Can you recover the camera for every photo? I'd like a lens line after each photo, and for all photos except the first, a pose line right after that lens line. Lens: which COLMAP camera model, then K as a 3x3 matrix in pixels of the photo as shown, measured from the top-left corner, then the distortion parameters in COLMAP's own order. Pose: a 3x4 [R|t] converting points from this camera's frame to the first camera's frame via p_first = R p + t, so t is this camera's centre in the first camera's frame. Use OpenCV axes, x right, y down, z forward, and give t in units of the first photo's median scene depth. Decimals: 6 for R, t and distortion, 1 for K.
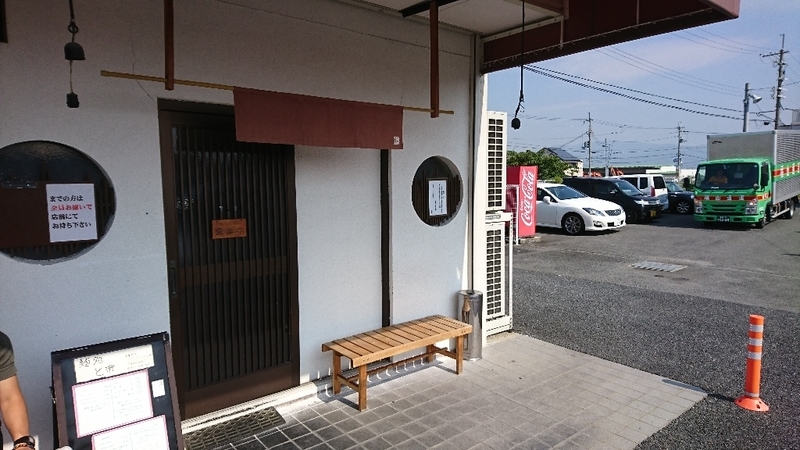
lens RADIAL K [[495.8, 0, 400.0], [0, 495.8, 225.0], [0, 0, 1]] dist [0.001603, -0.000306]
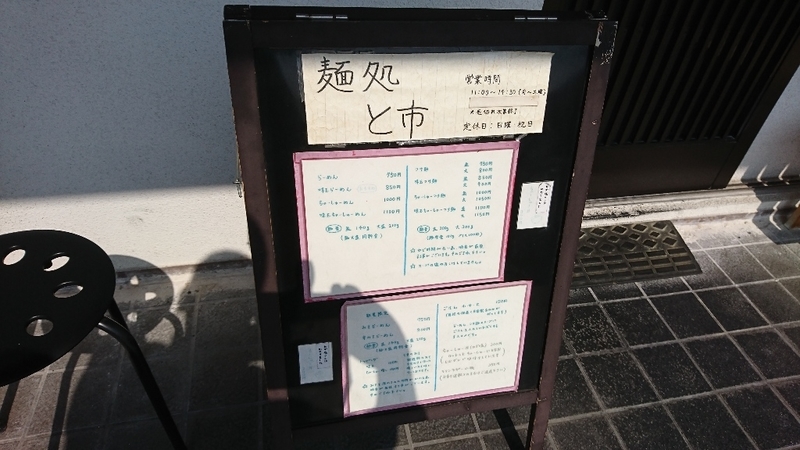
lens RADIAL K [[520.8, 0, 388.7], [0, 520.8, 228.2], [0, 0, 1]] dist [0.005713, -0.086739]
pose [[0.882373, 0.355542, -0.308234, -0.454263], [-0.116088, 0.799283, 0.589635, 0.160059], [0.456006, -0.484496, 0.746540, 0.701667]]
